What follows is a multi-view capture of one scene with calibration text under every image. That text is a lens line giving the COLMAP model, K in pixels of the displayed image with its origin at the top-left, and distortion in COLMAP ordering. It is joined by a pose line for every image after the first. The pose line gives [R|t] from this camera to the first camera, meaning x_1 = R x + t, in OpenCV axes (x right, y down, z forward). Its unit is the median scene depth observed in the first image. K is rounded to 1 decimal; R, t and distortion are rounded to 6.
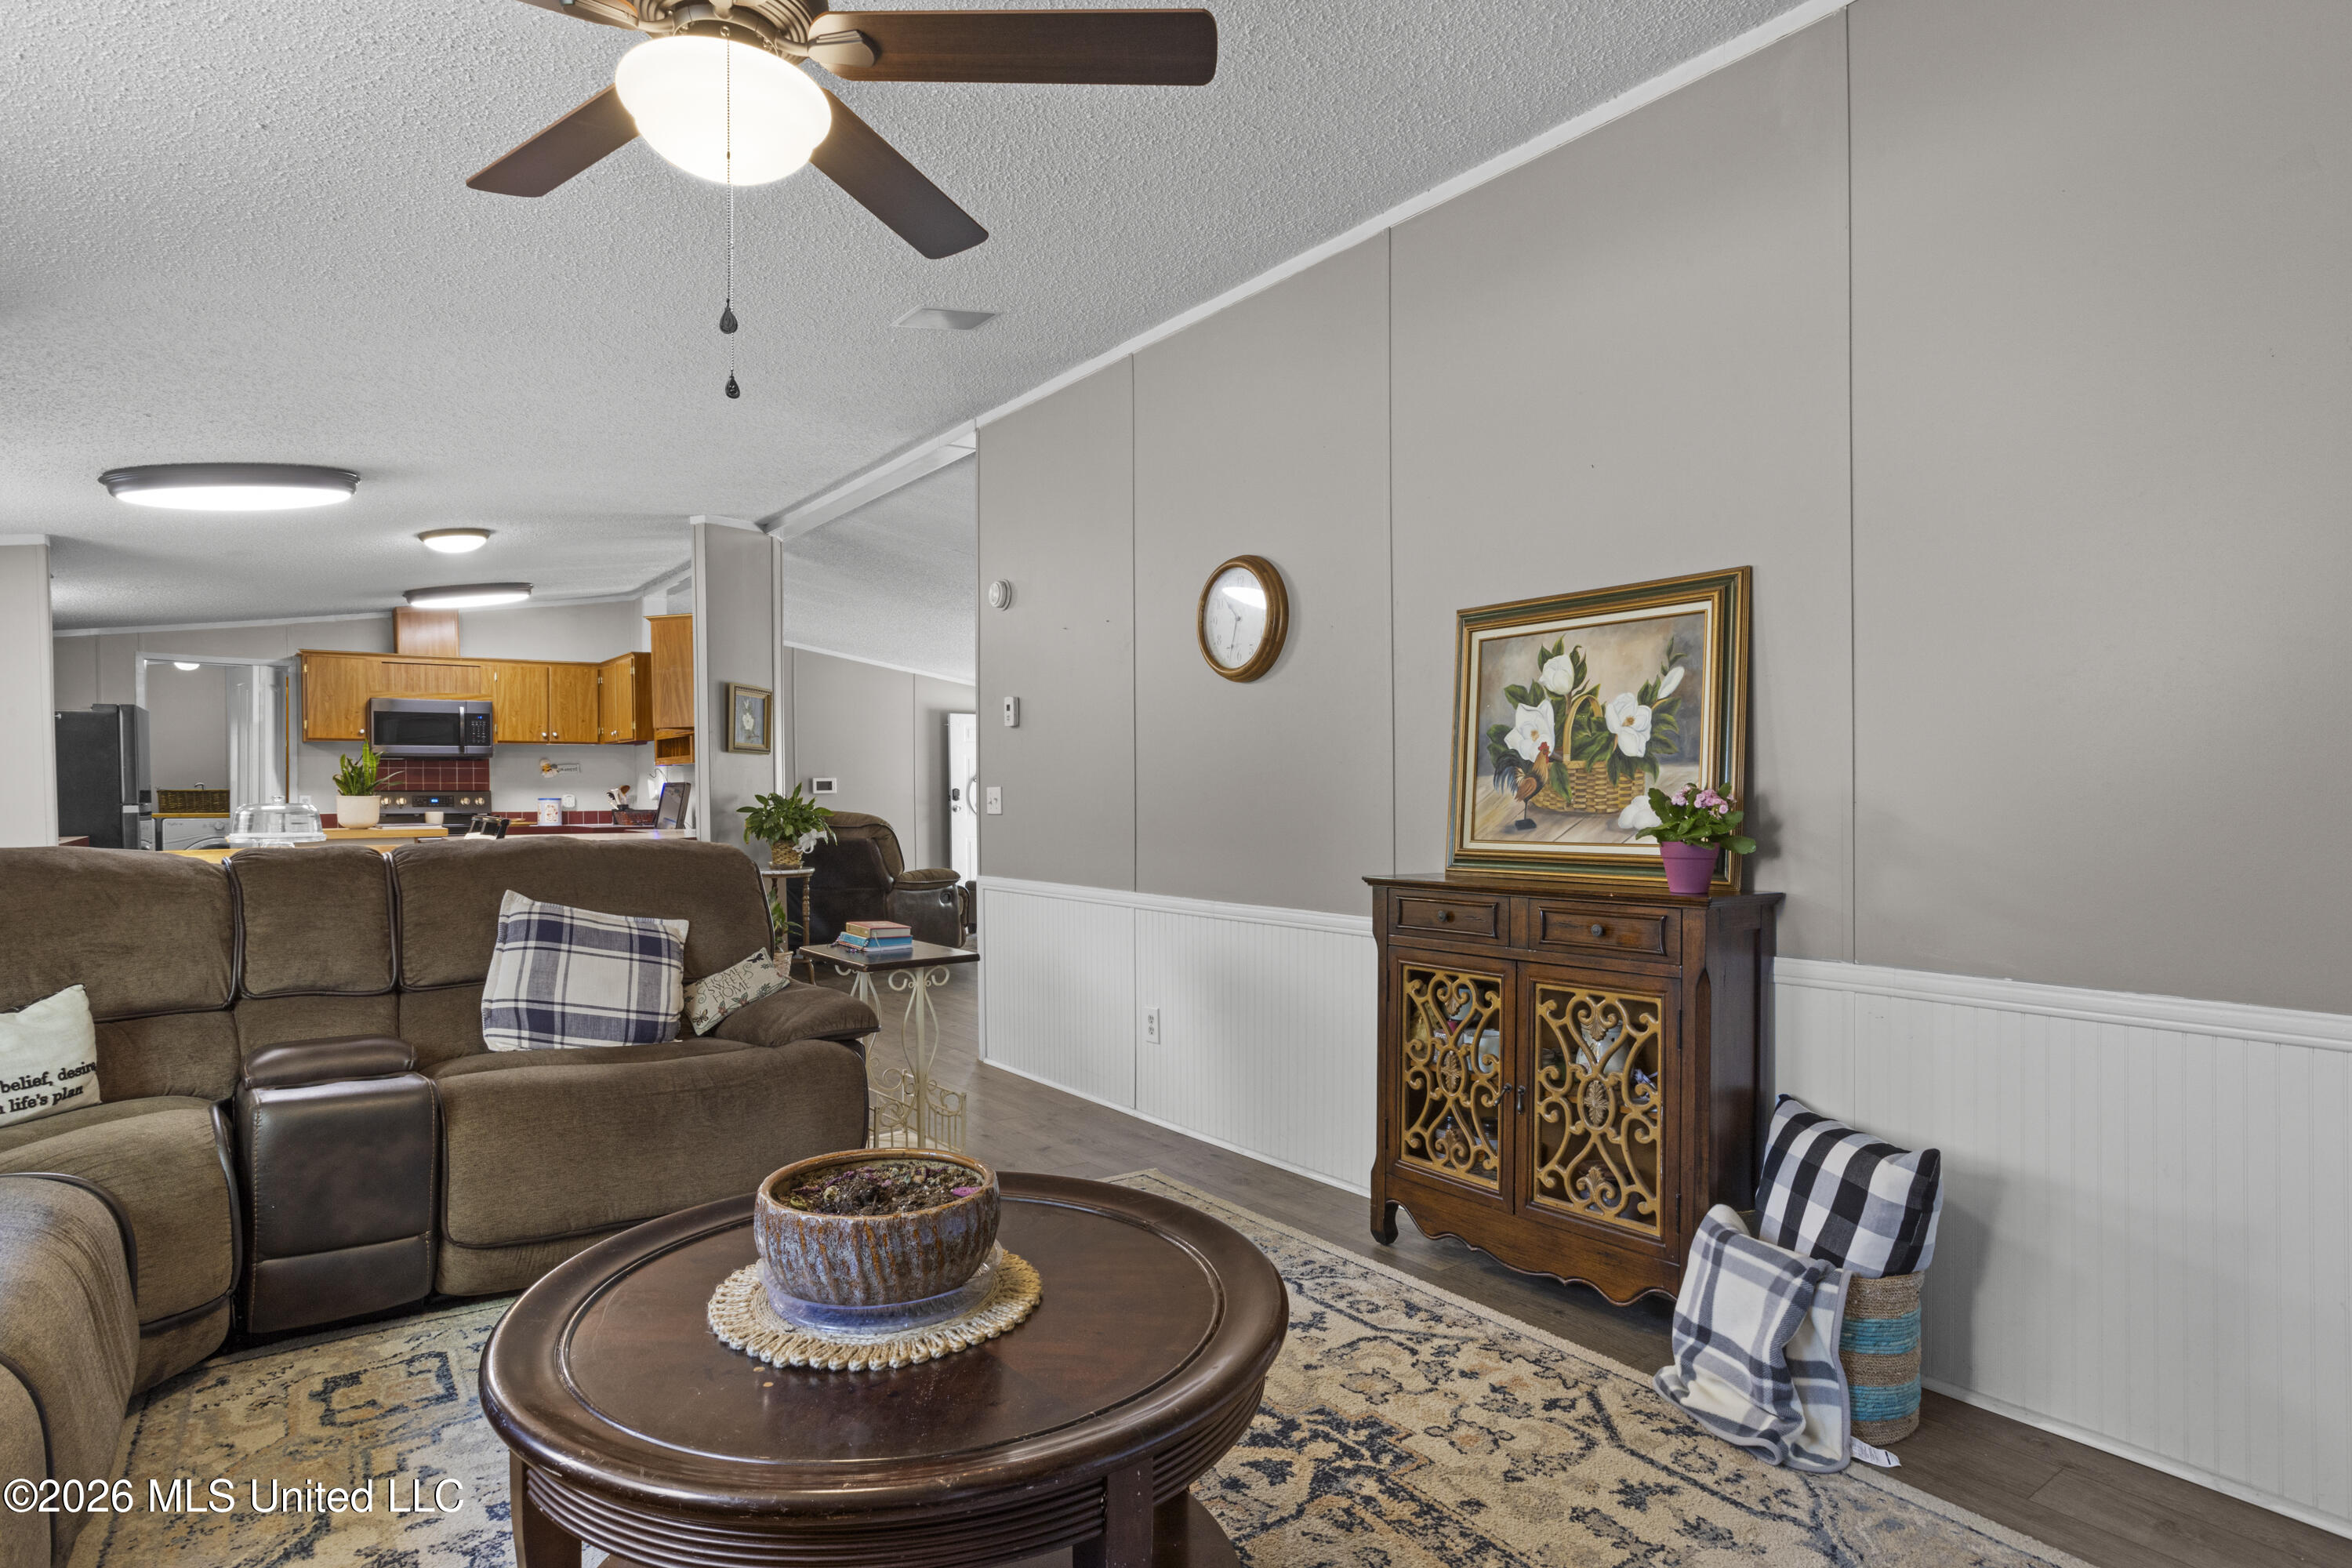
lens RADIAL K [[1252.4, 0, 1148.8], [0, 1252.4, 794.8], [0, 0, 1]] dist [-0.037529, 0.023472]
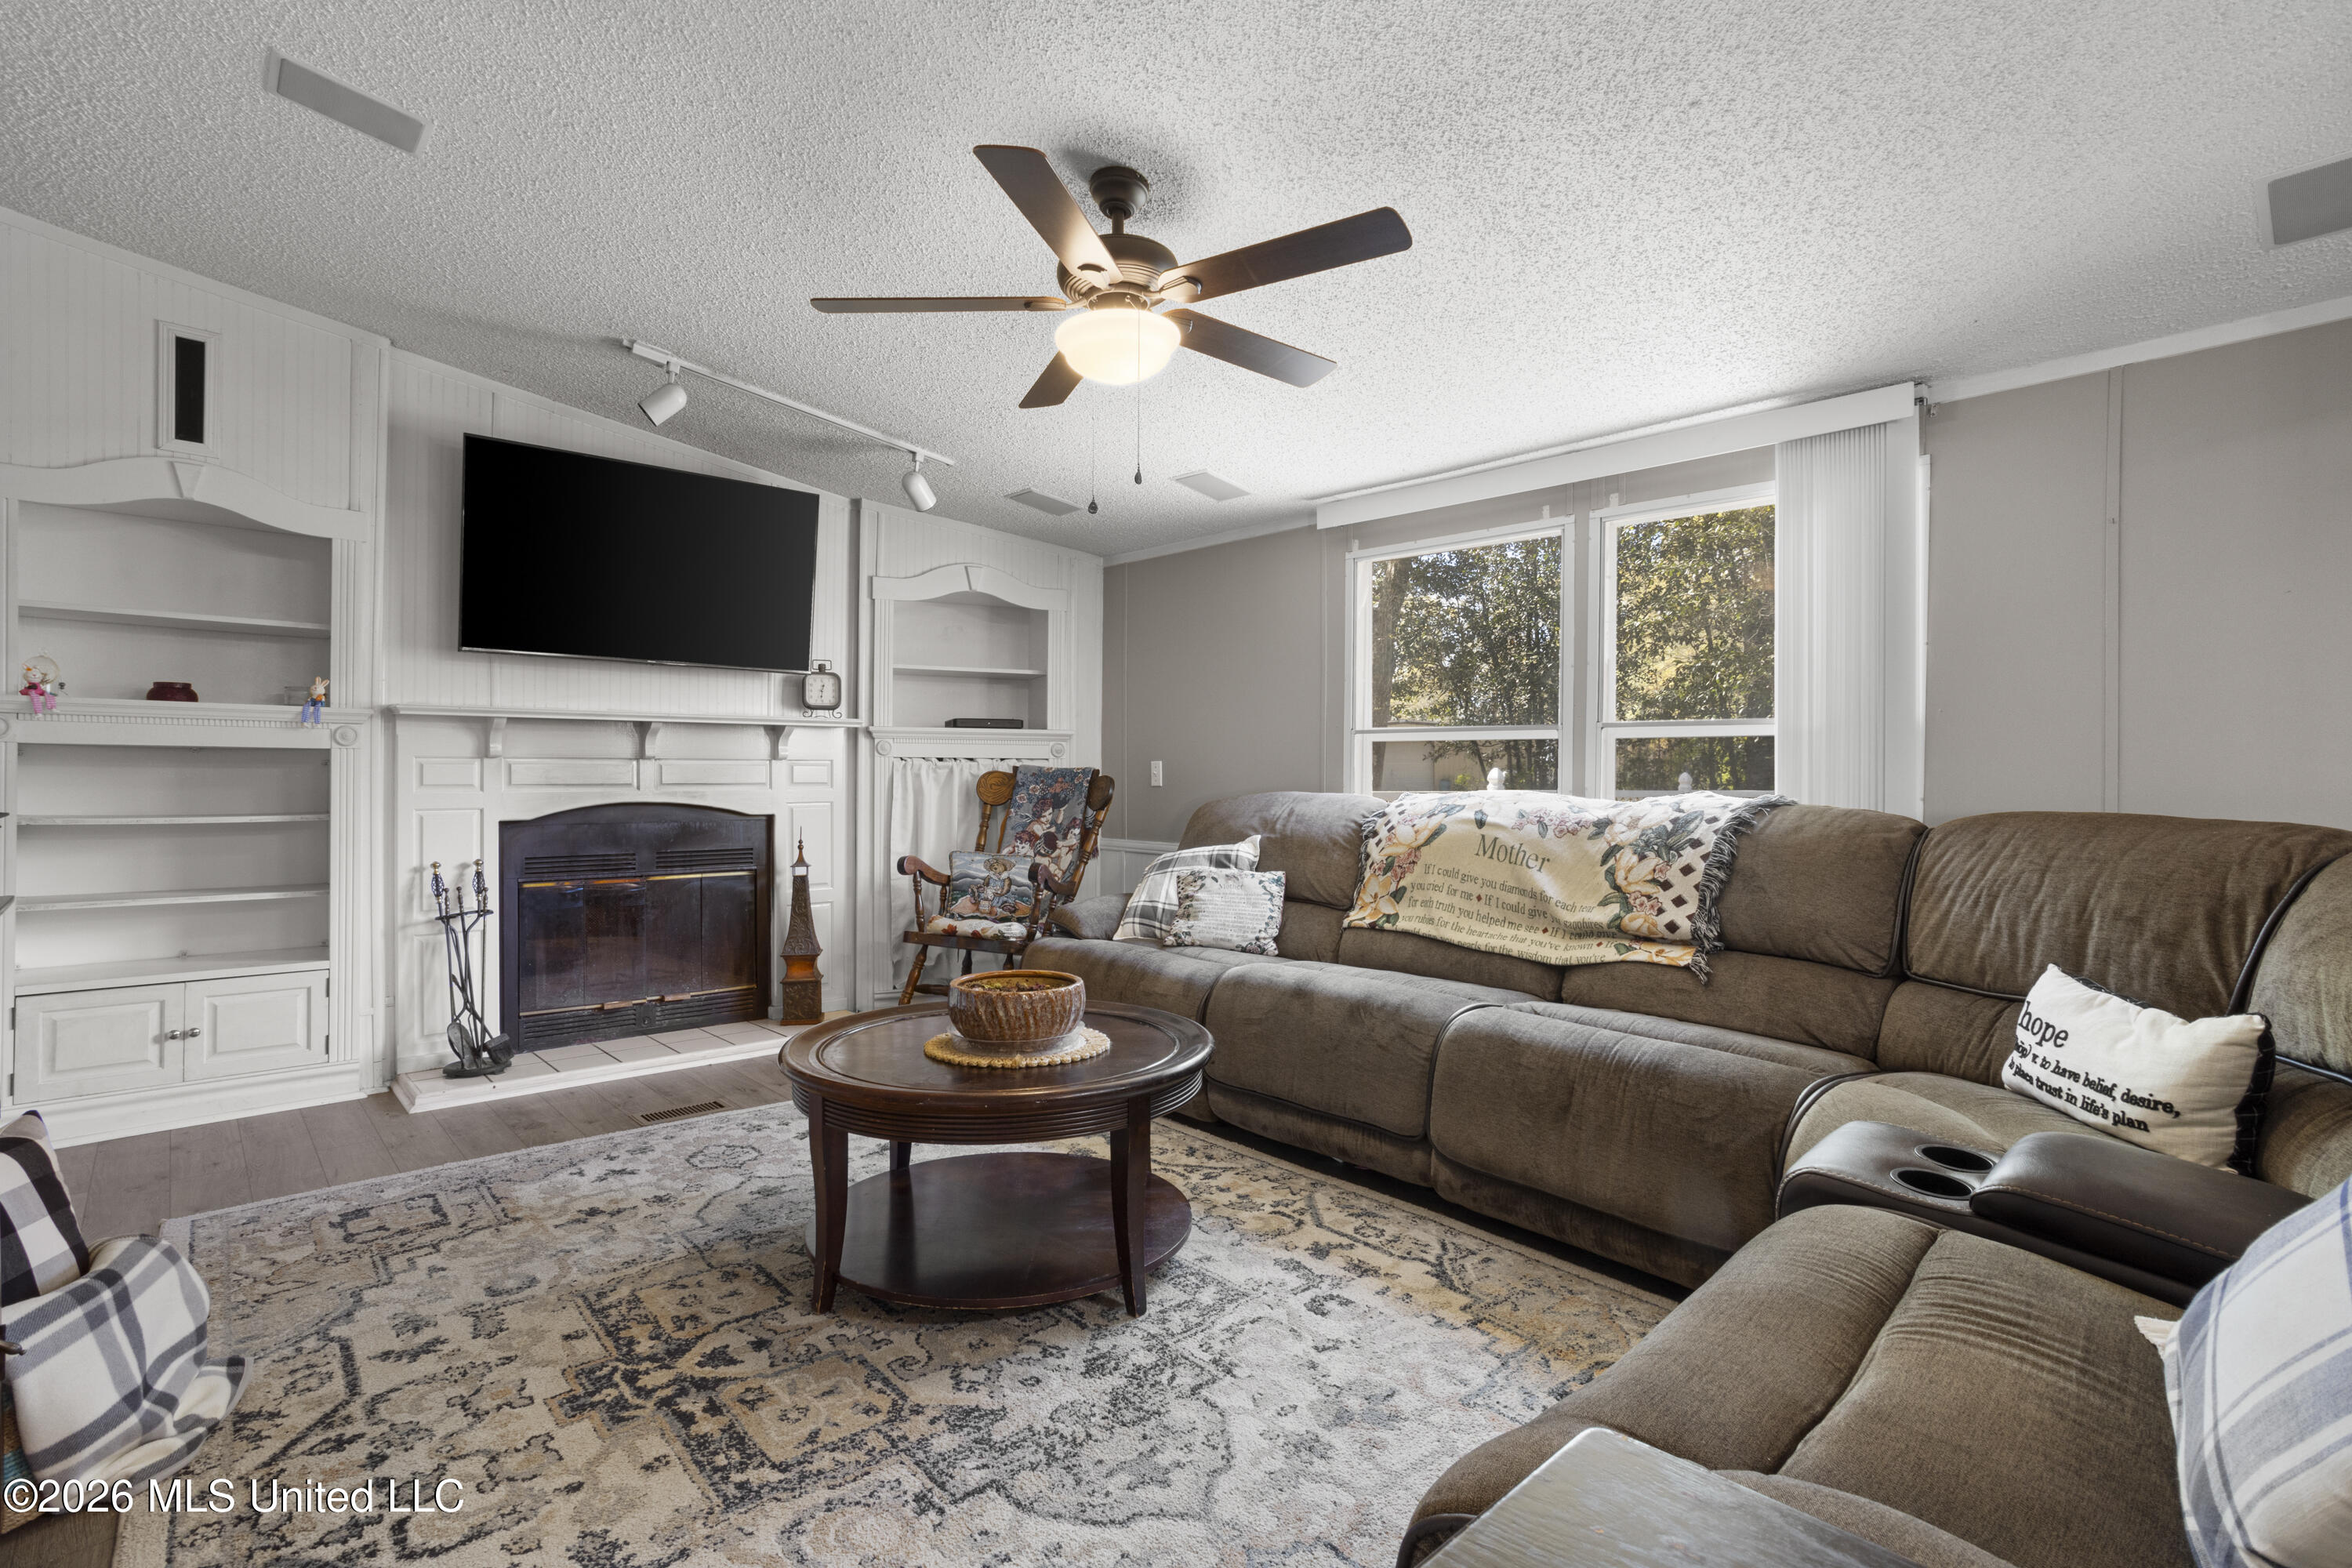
lens RADIAL K [[1119.3, 0, 1166.8], [0, 1119.3, 775.1], [0, 0, 1]] dist [-0.049157, 0.029112]
pose [[-0.993801, 0.003003, -0.111135, -0.118495], [0.002835, 0.999995, 0.001672, 0.006505], [0.111140, 0.001347, -0.993804, 1.225183]]
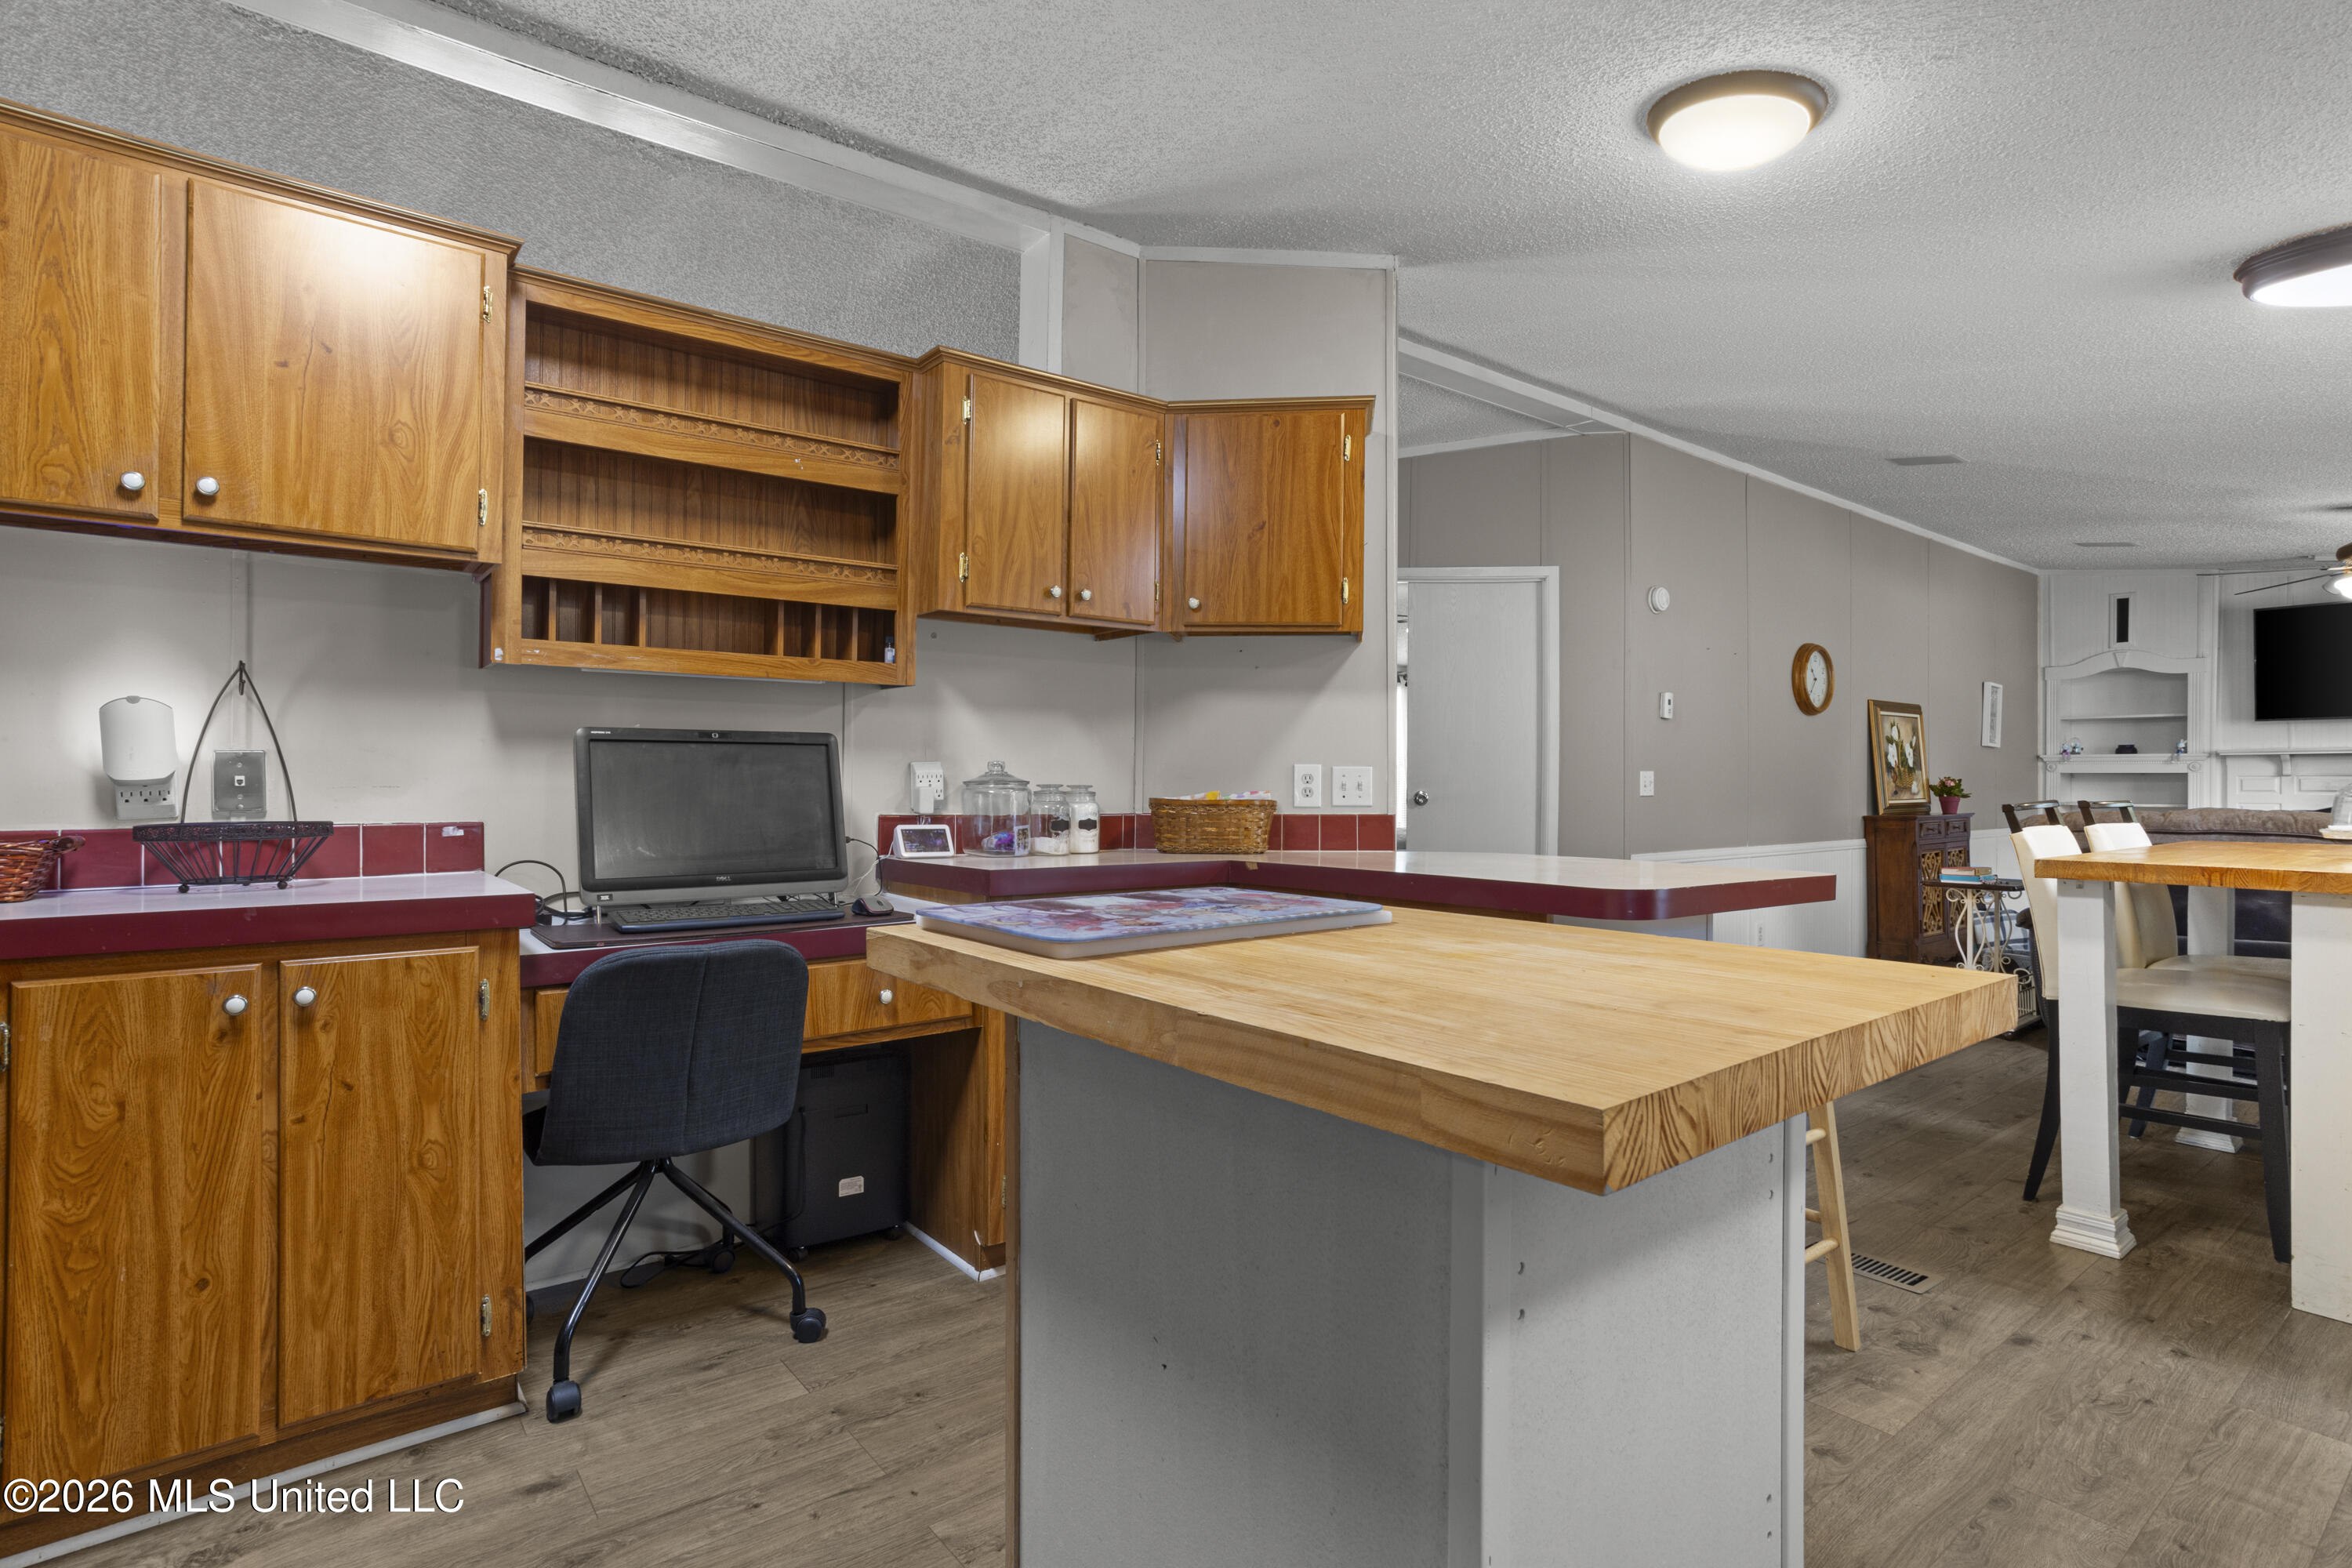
lens RADIAL K [[1165.3, 0, 1166.9], [0, 1165.3, 775.9], [0, 0, 1]] dist [-0.046482, 0.035635]
pose [[-0.031655, 0.011841, 0.999429, -1.748822], [-0.000069, 0.999930, -0.011849, 0.014142], [-0.999499, -0.000444, -0.031652, 2.259441]]
